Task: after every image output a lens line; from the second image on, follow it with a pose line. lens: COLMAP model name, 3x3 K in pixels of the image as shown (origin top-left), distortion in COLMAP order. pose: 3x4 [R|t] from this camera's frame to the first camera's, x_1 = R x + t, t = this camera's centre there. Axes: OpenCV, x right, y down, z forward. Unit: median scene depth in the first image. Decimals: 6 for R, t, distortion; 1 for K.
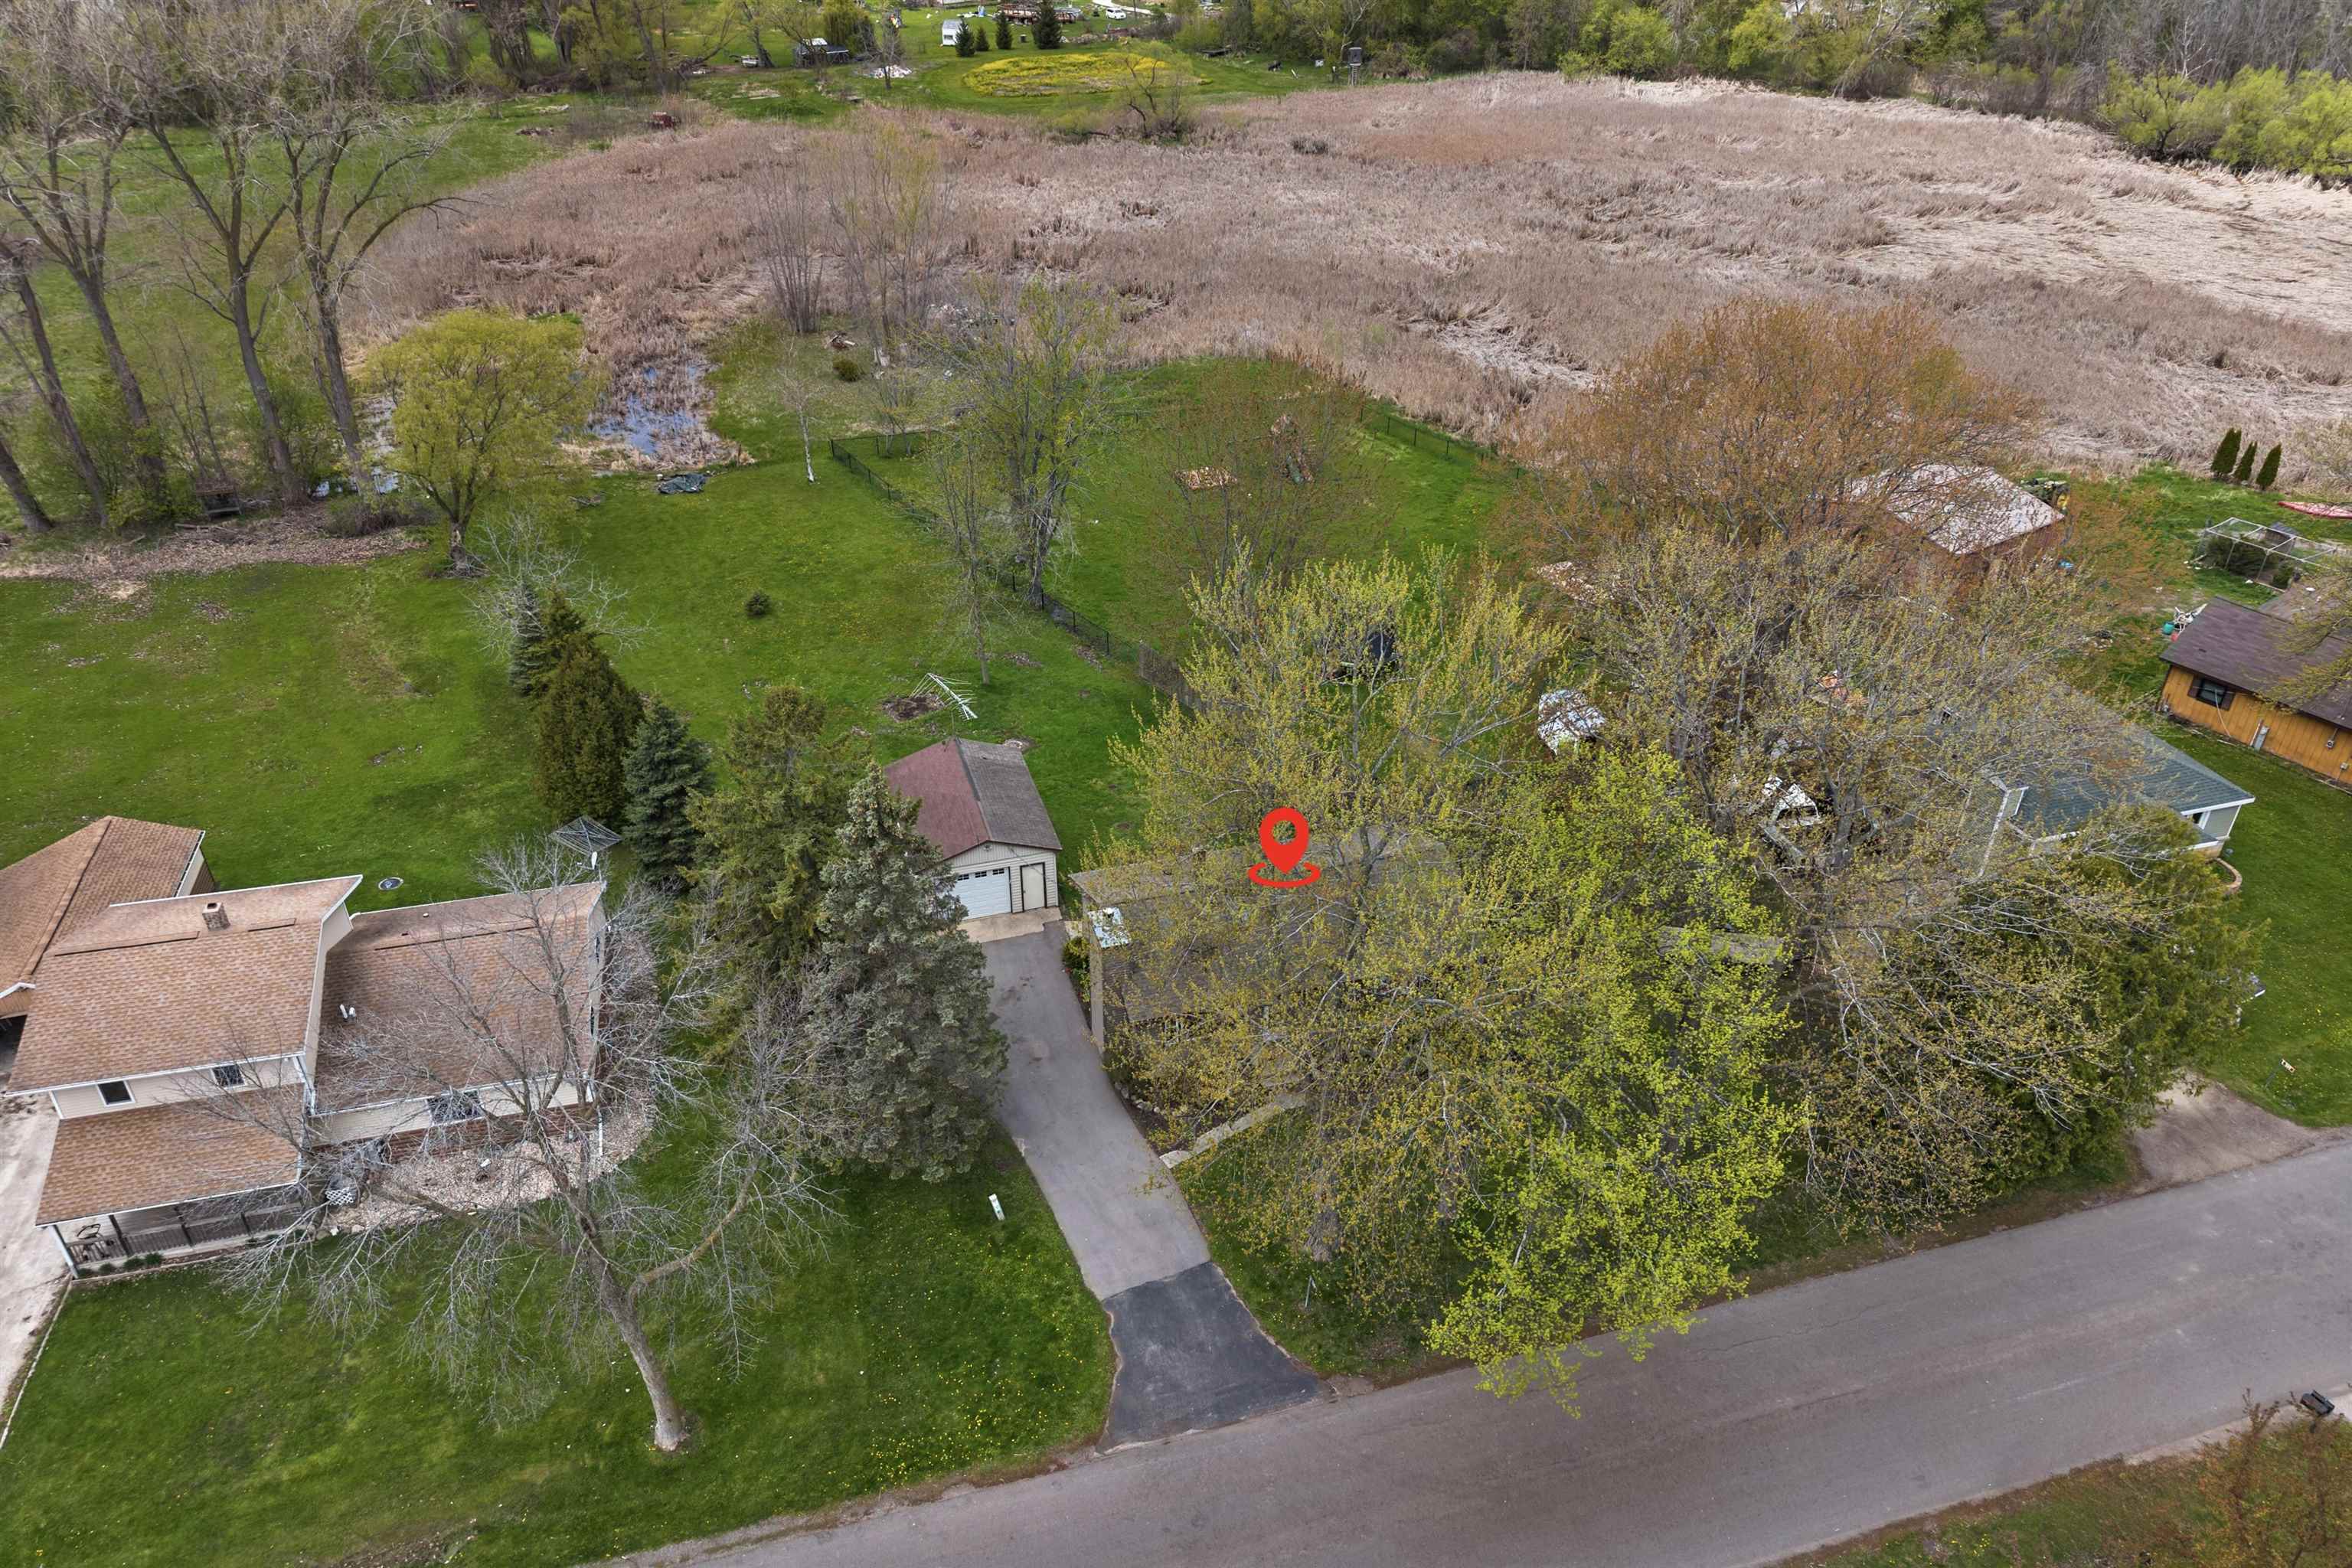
lens RADIAL K [[1578.0, 0, 1176.0], [0, 1578.0, 784.0], [0, 0, 1]] dist [0.002843, -0.000221]
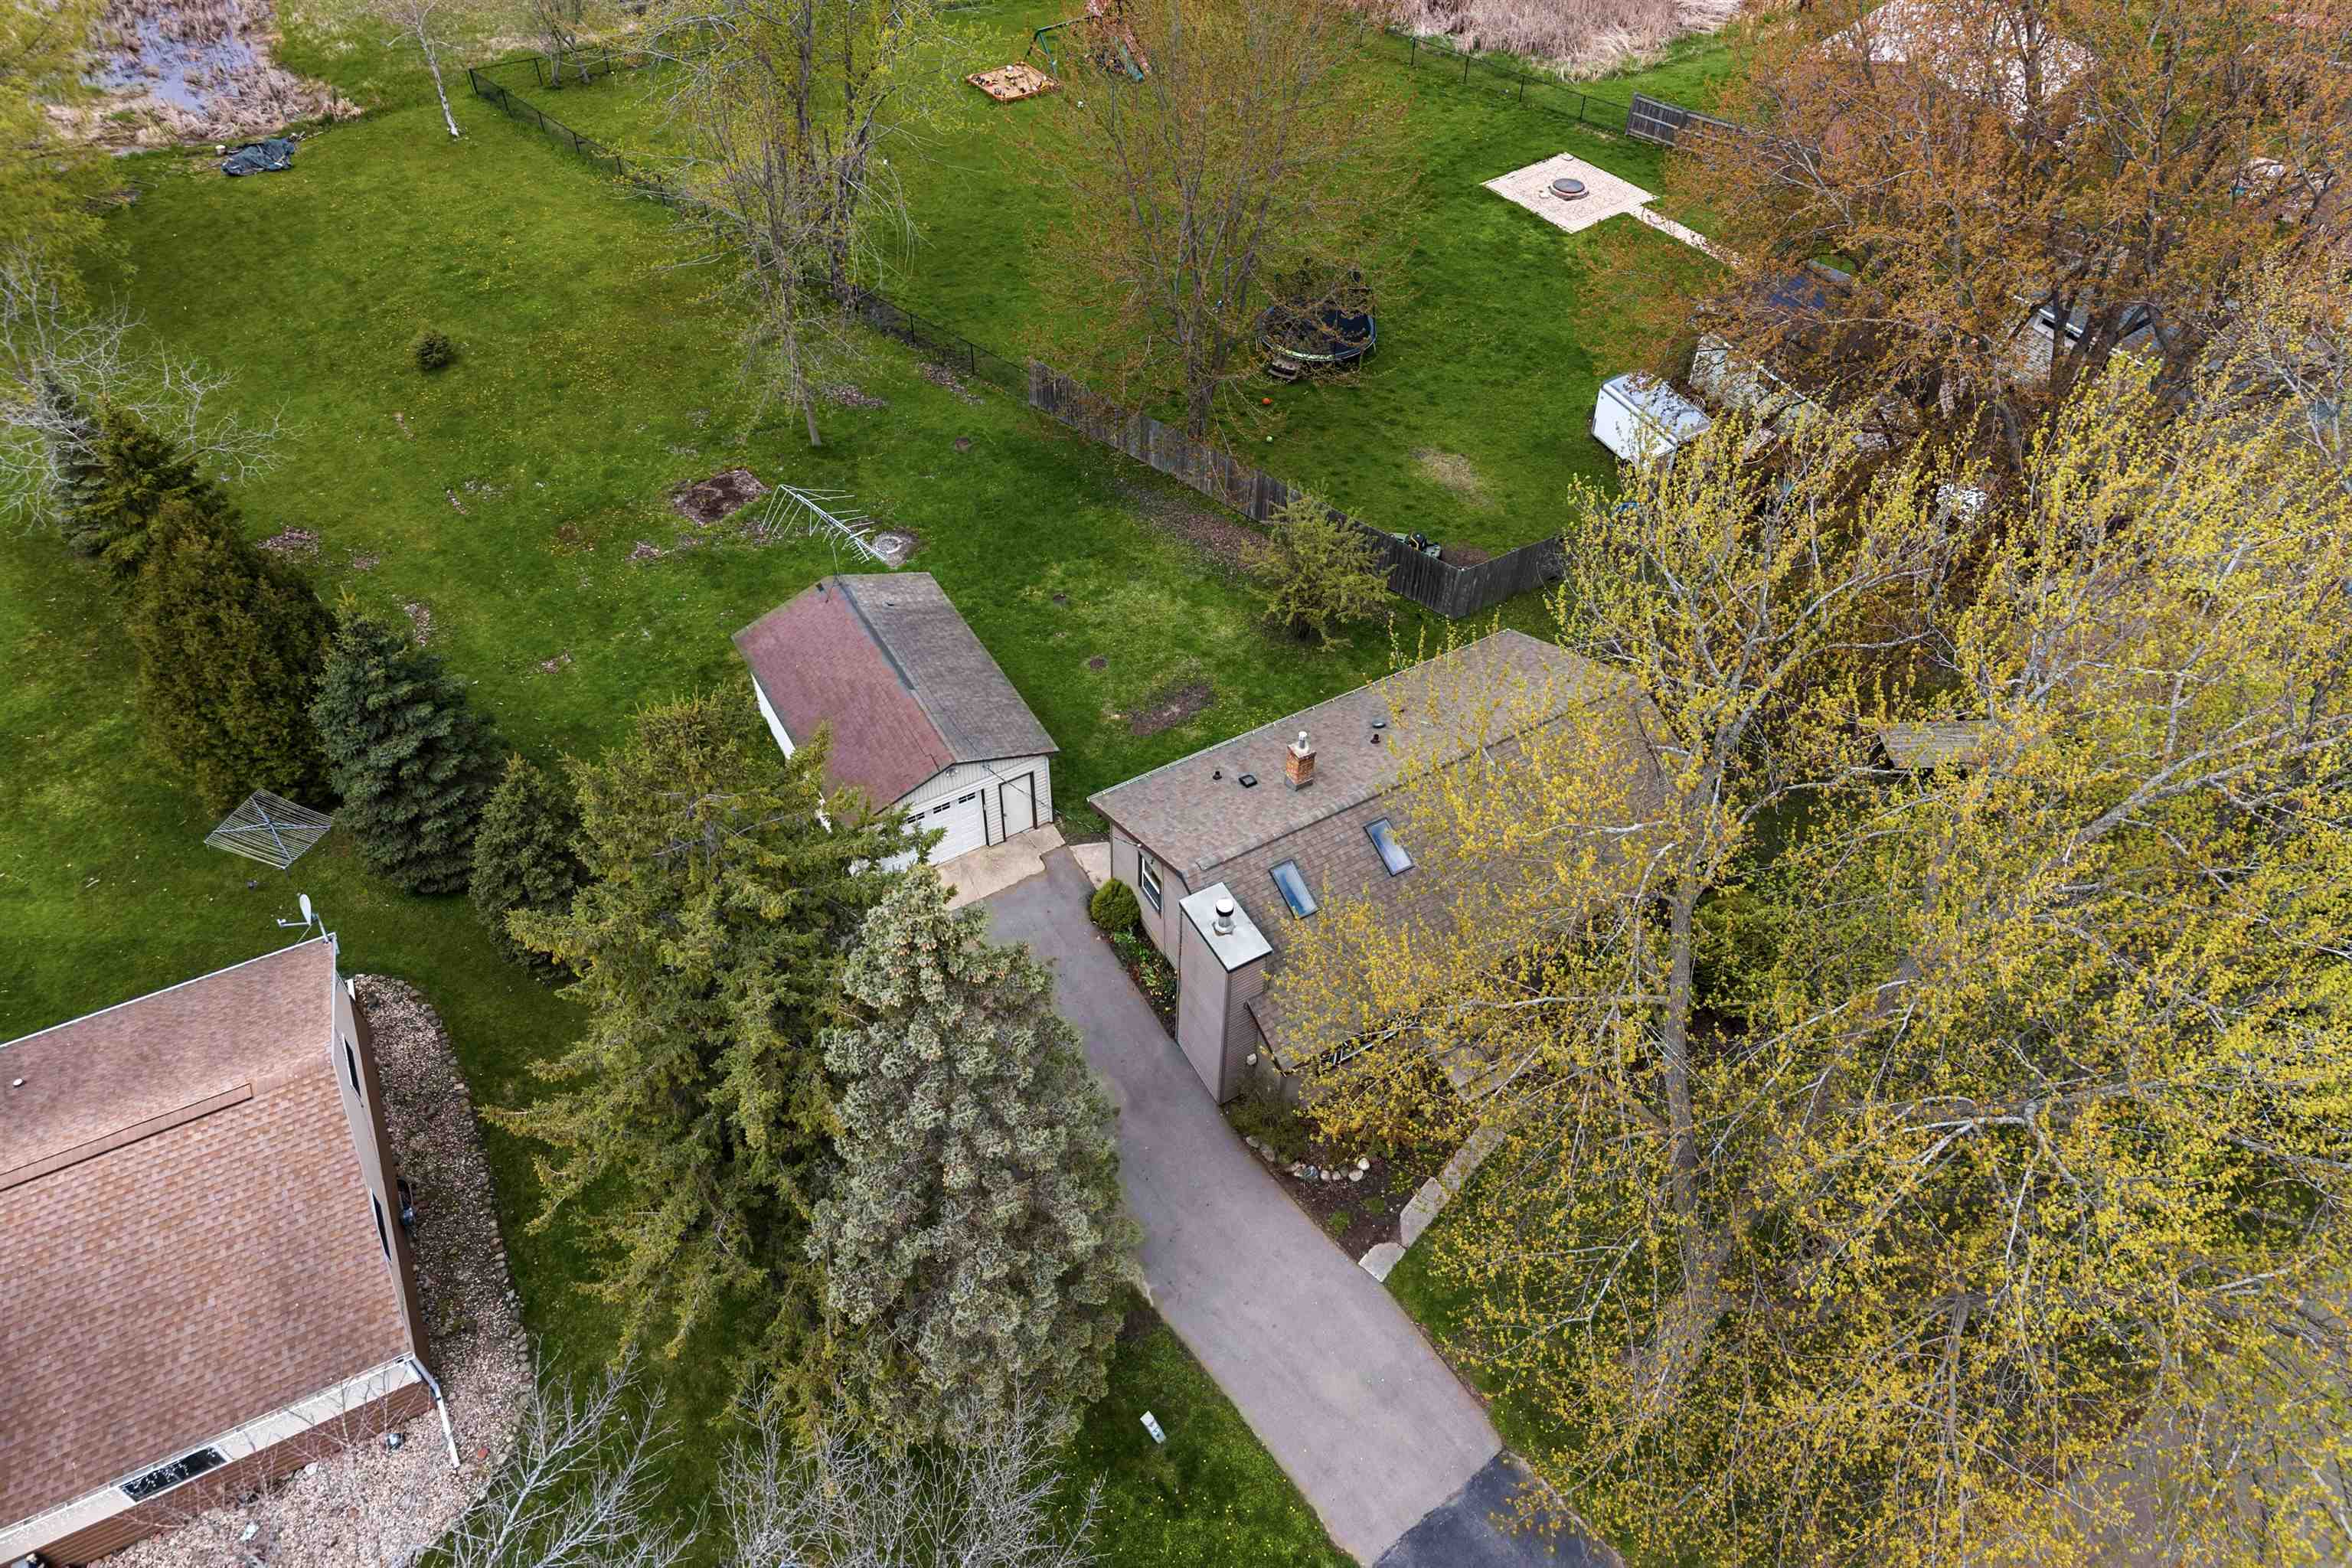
lens RADIAL K [[1617.5, 0, 1211.7], [0, 1617.5, 717.1], [0, 0, 1]] dist [-0.001371, -0.002279]
pose [[0.972038, -0.150330, 0.180395, -0.105439], [0.108796, 0.969105, 0.221358, -0.092917], [-0.208099, -0.195542, 0.958362, 0.278977]]
